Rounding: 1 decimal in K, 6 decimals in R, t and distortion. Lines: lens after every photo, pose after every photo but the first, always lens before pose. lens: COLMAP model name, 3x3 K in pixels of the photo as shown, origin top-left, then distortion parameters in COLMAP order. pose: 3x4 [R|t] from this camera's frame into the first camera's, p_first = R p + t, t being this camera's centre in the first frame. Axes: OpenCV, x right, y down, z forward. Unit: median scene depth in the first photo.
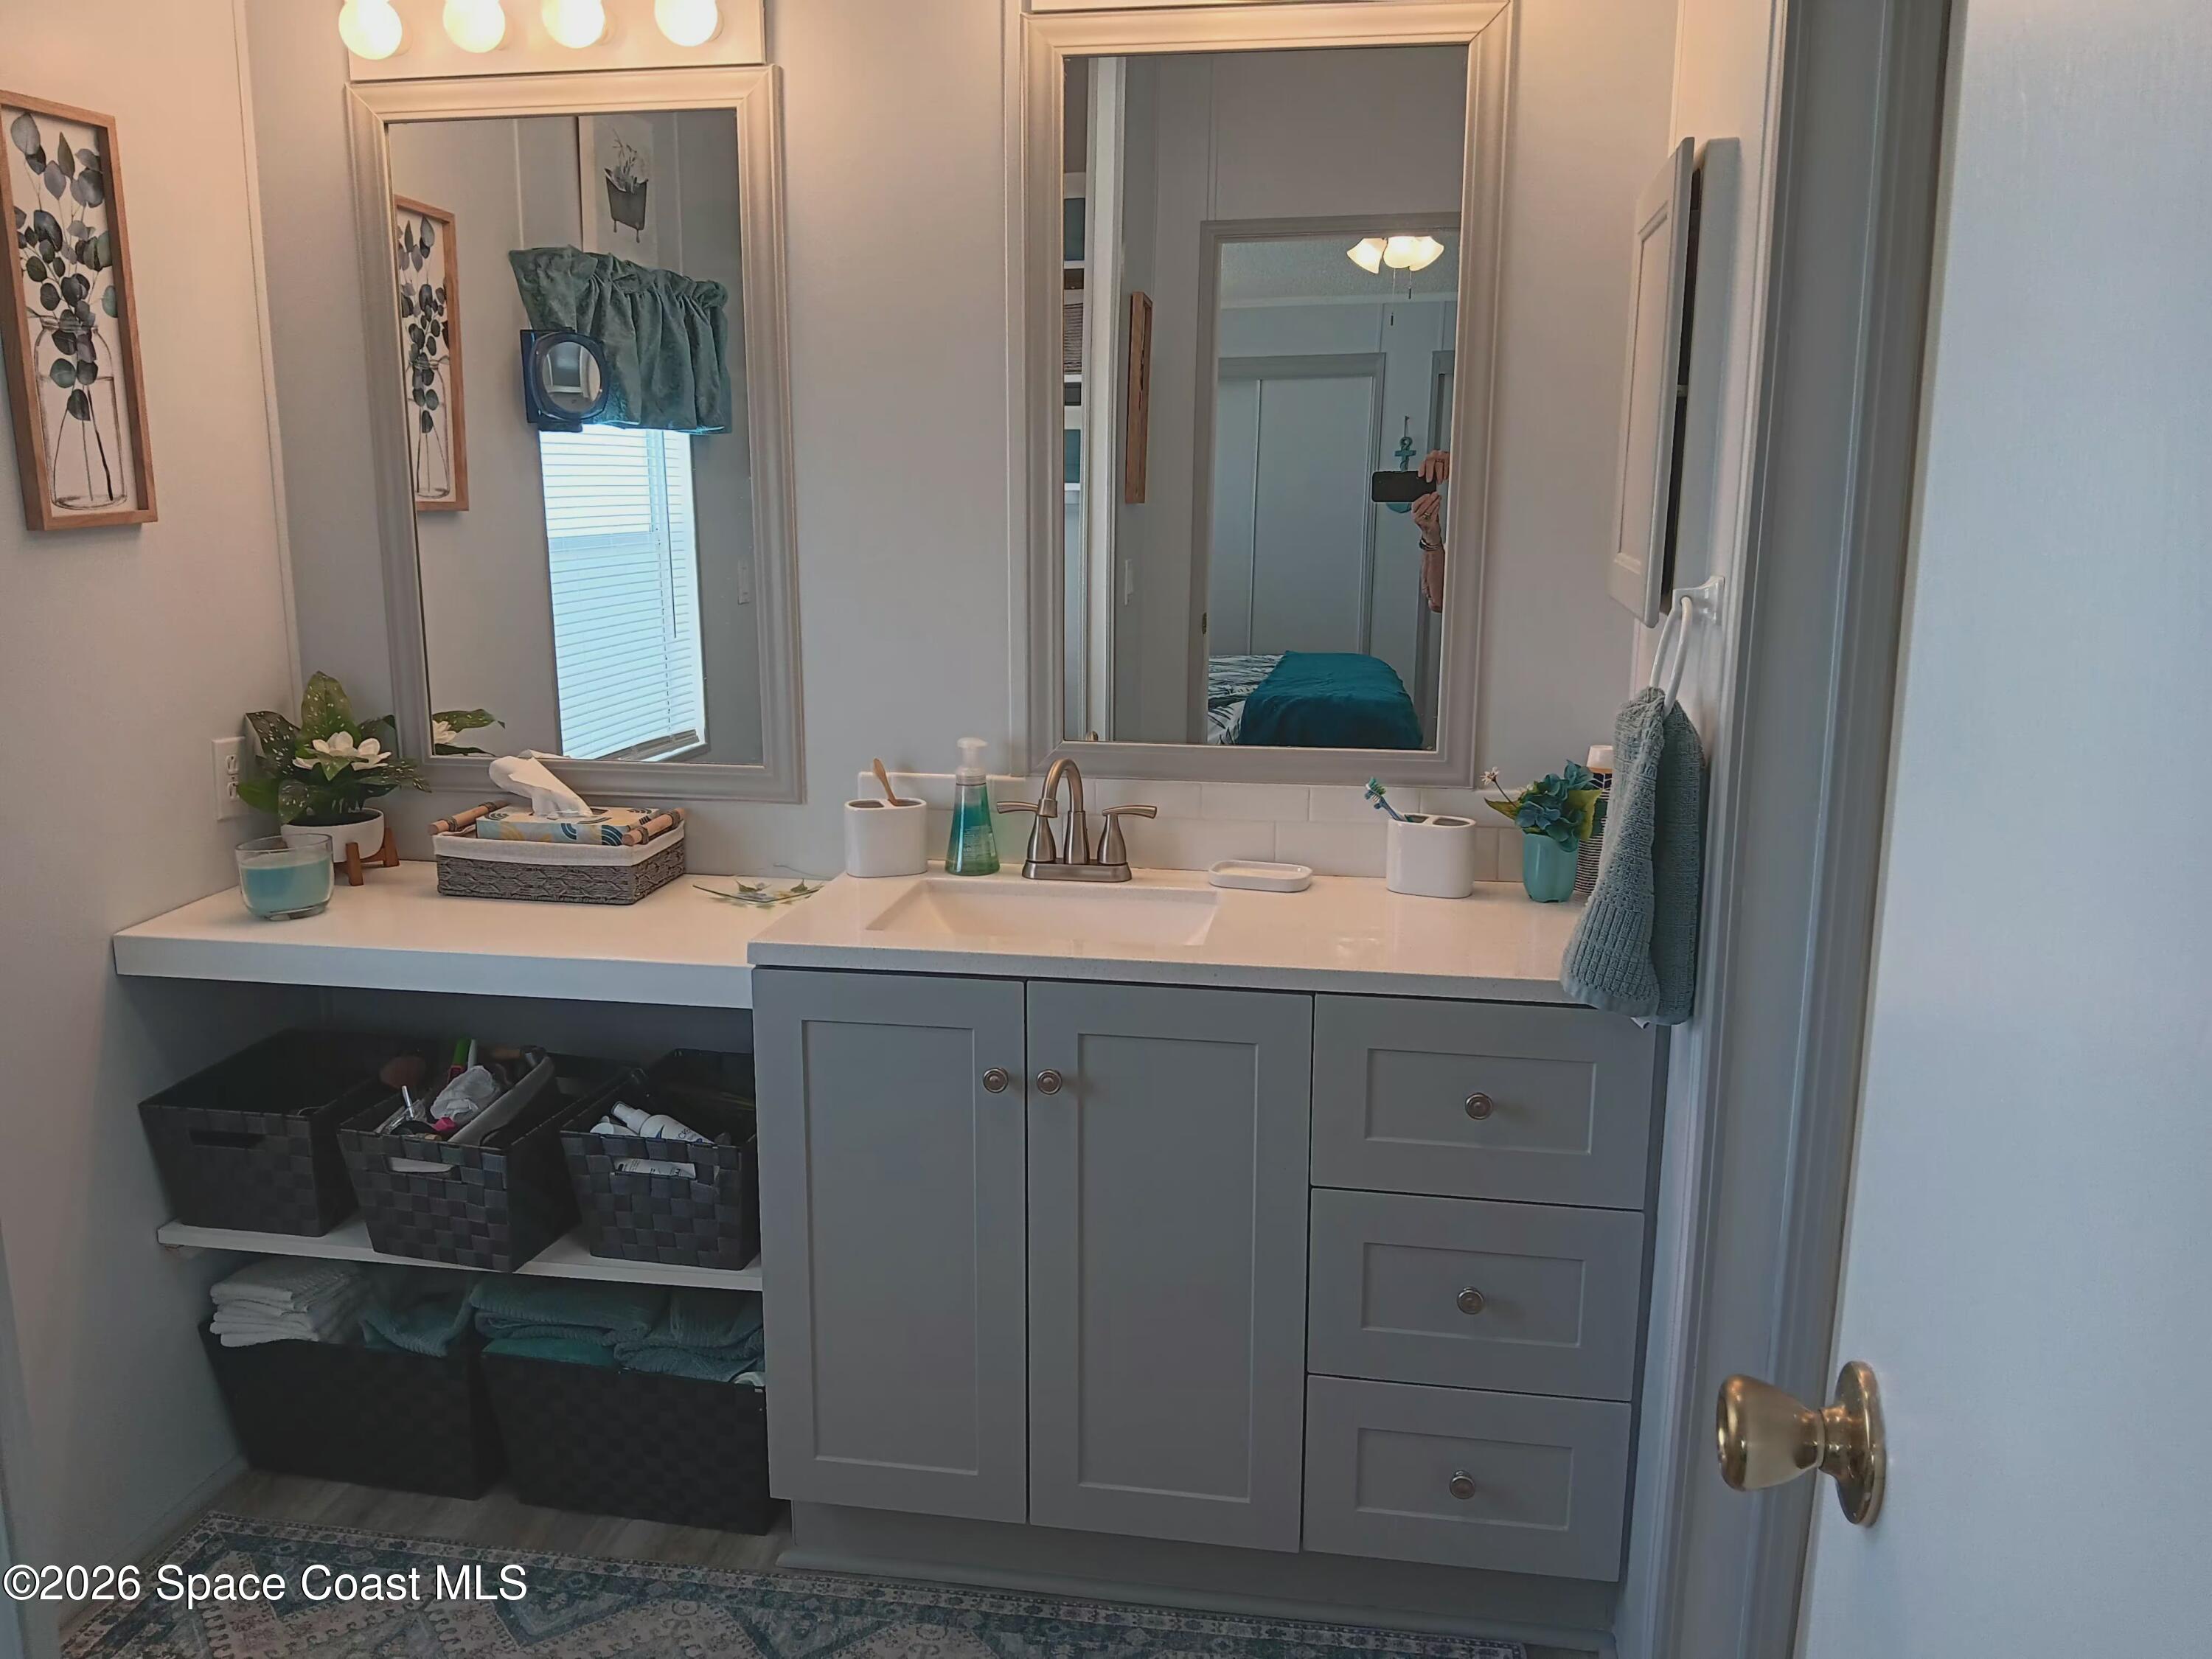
lens RADIAL K [[1738.4, 0, 1106.0], [0, 1738.4, 829.5], [0, 0, 1]] dist [0.104545, -0.258085]
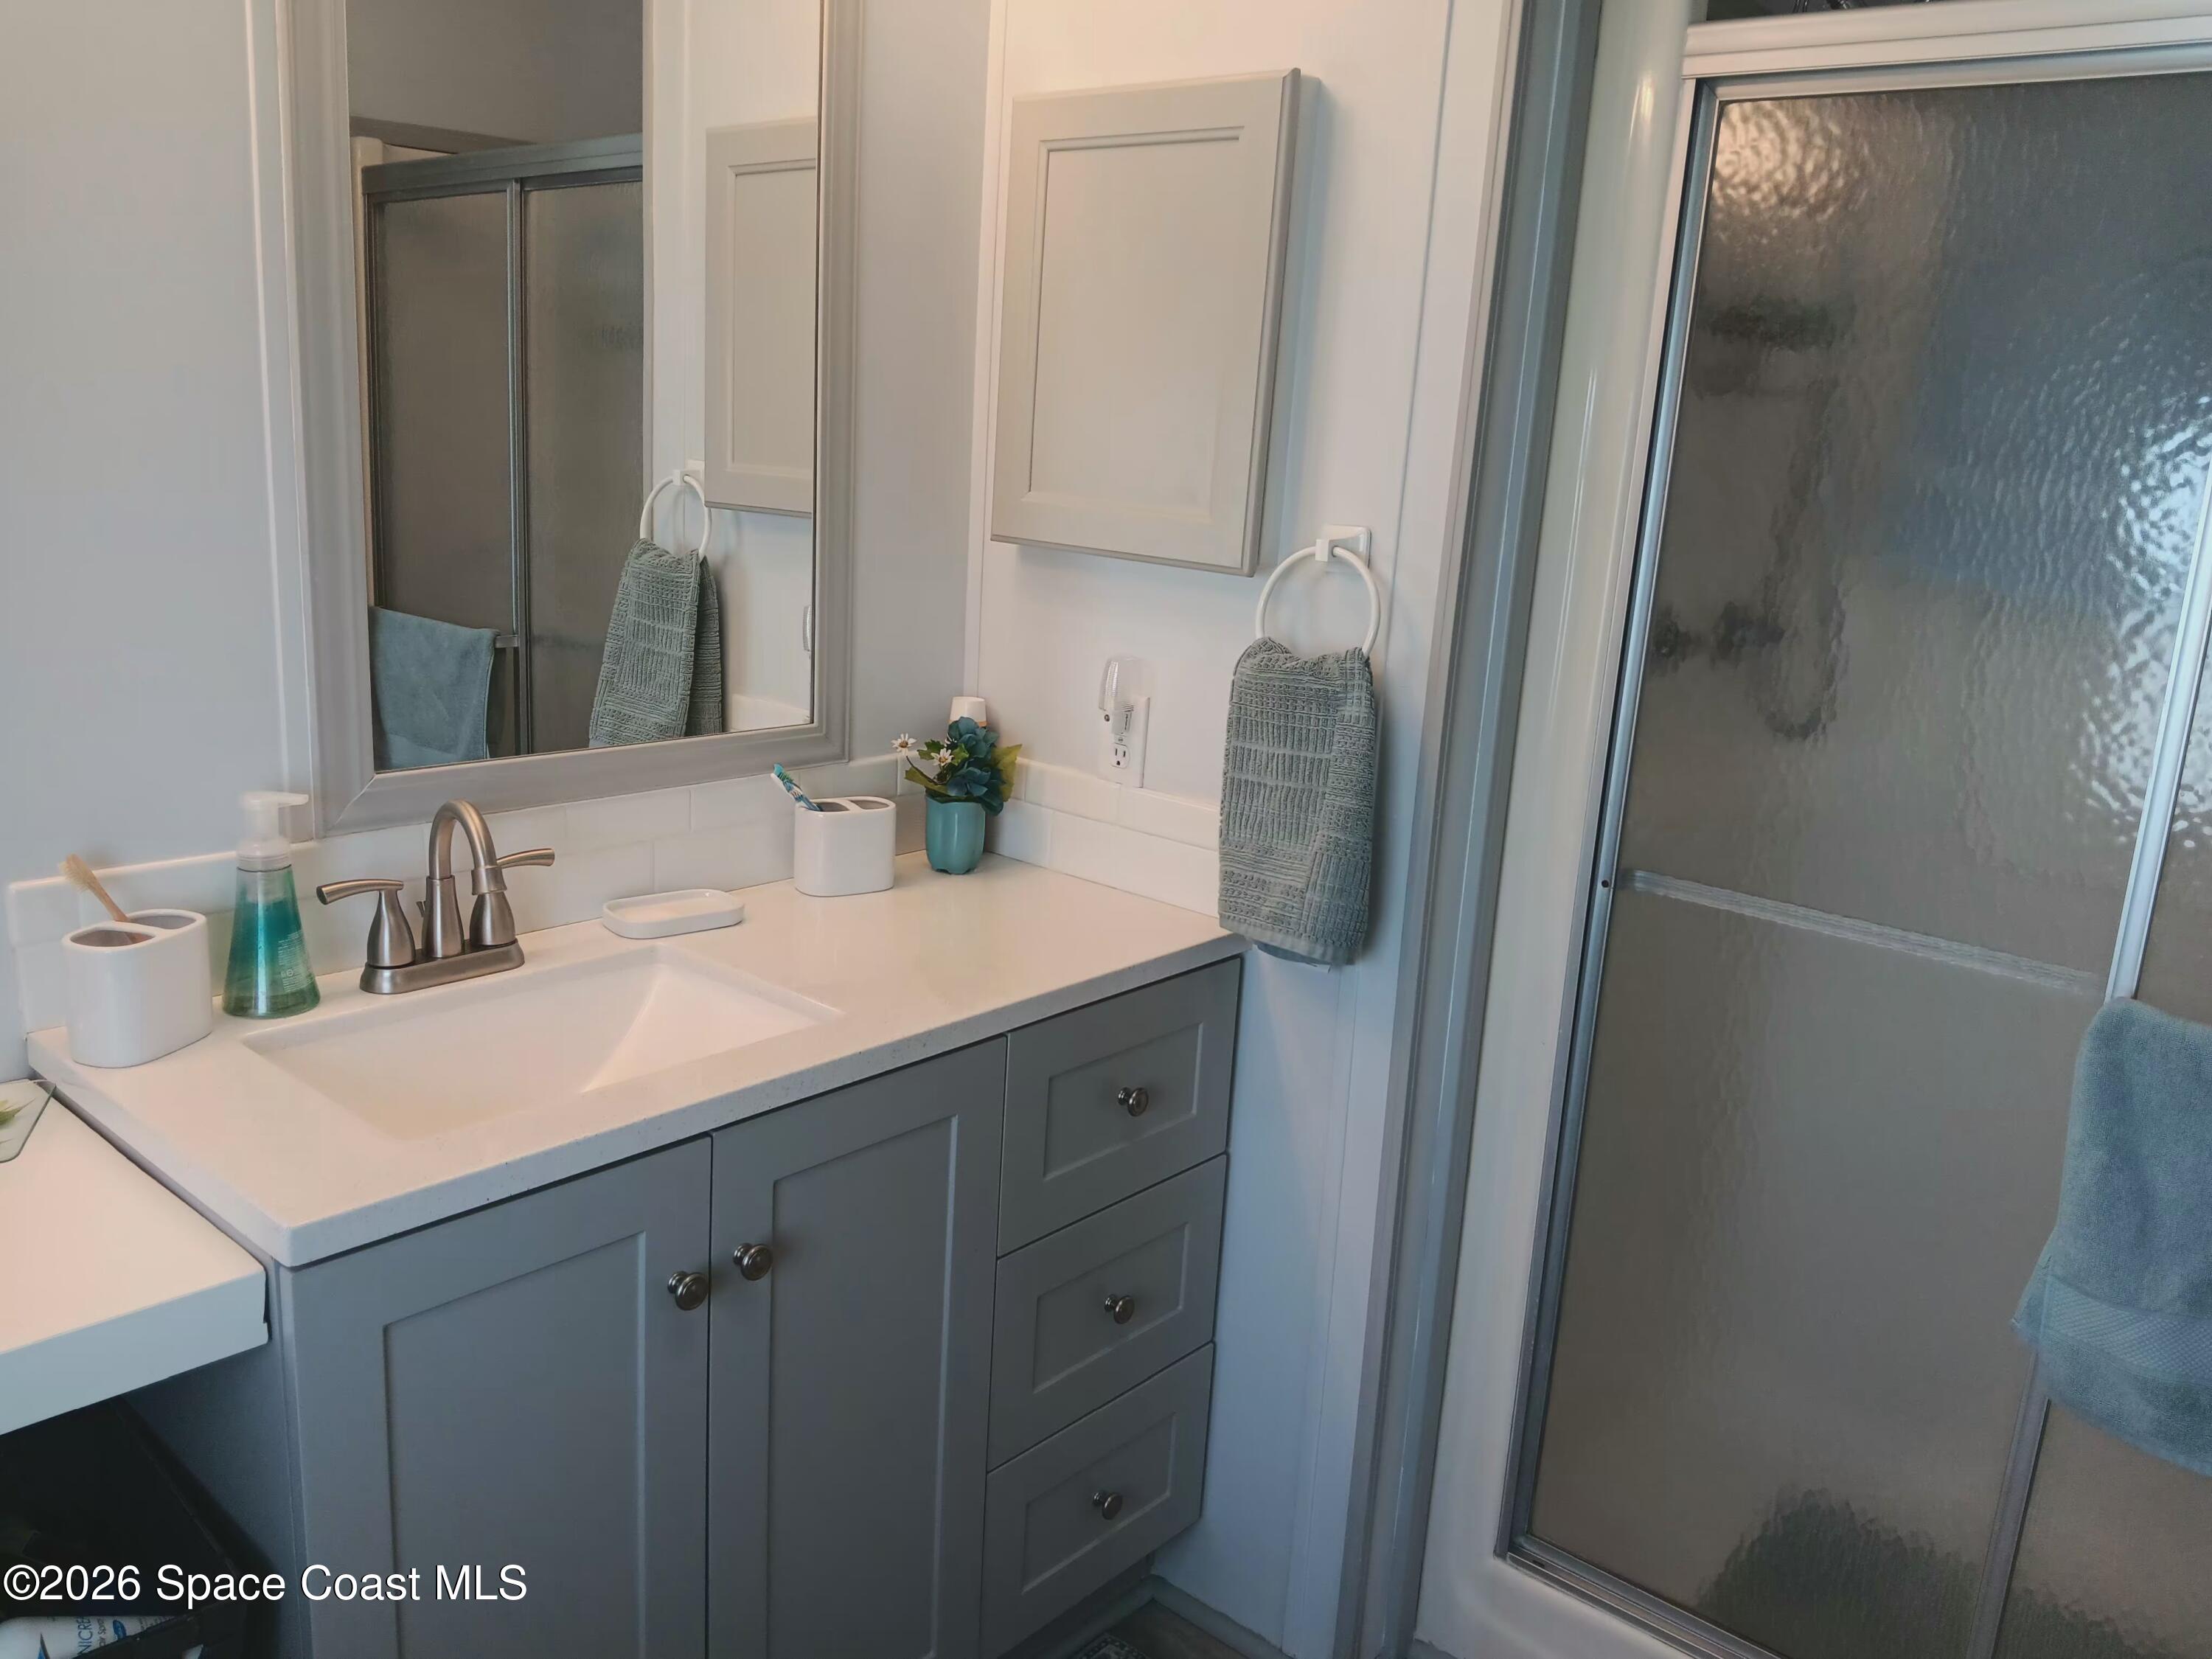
lens RADIAL K [[1738.4, 0, 1106.0], [0, 1738.4, 829.5], [0, 0, 1]] dist [0.104545, -0.258085]
pose [[0.523364, -0.172724, 0.834420, -0.438917], [0.121922, 0.984344, 0.127286, -0.082620], [-0.843342, 0.035118, 0.536229, 0.433078]]
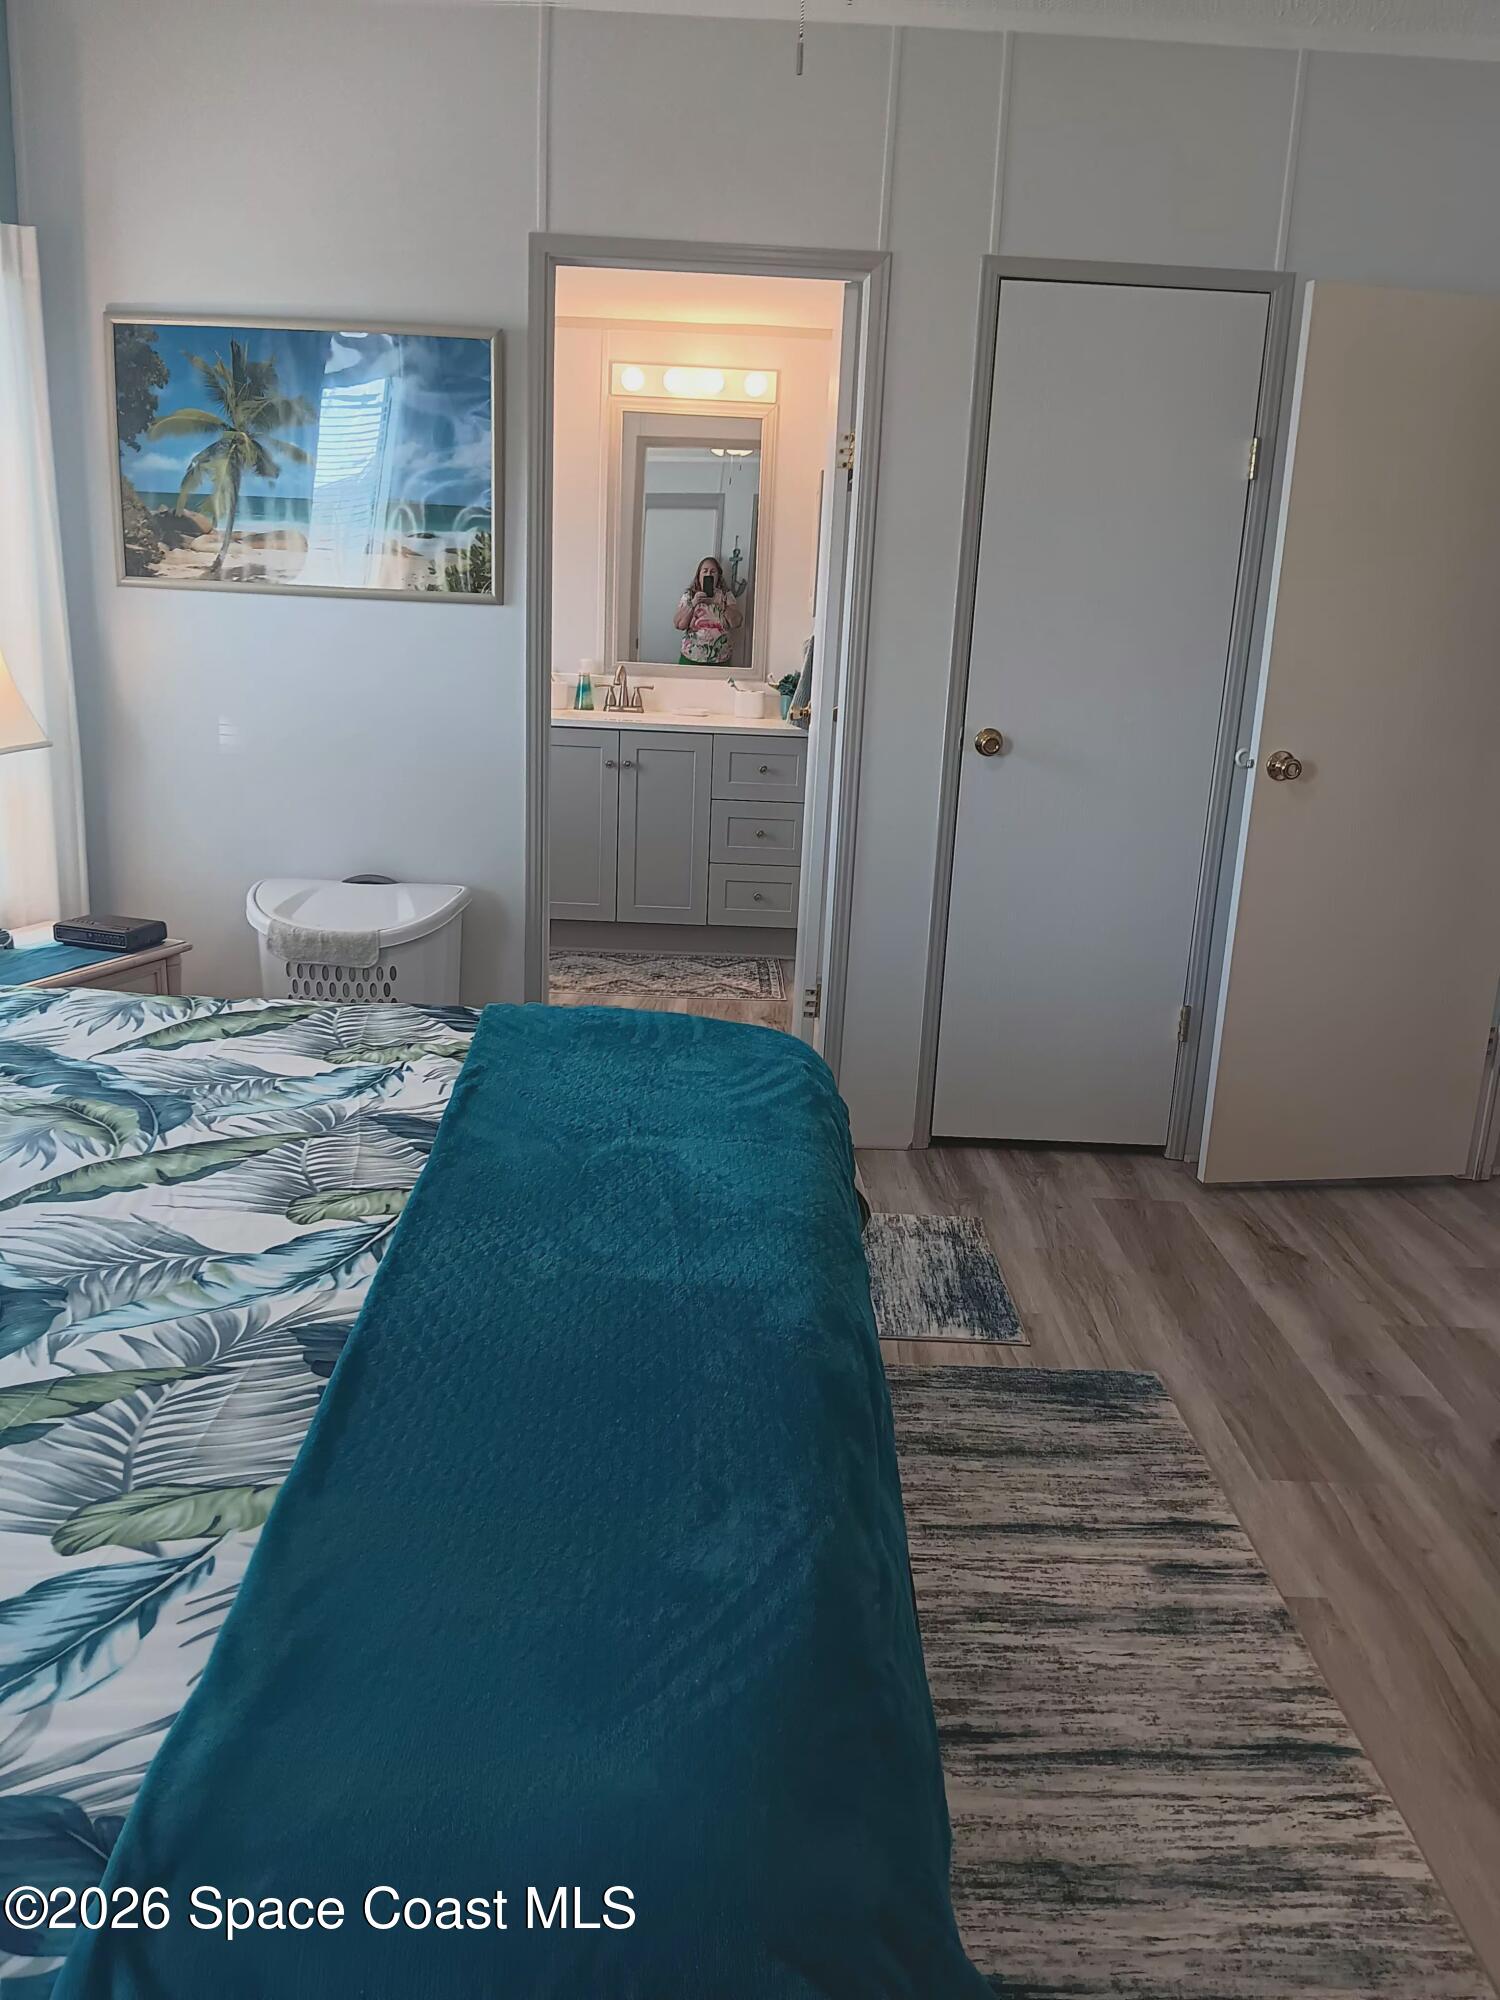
lens RADIAL K [[1571.8, 0, 781.5], [0, 1571.8, 1007.5], [0, 0, 1]] dist [0.104545, -0.258085]
pose [[0.979556, -0.006502, 0.201067, -0.282677], [-0.007280, 0.997677, 0.067732, 0.329209], [-0.201040, -0.067811, 0.977233, -1.553958]]
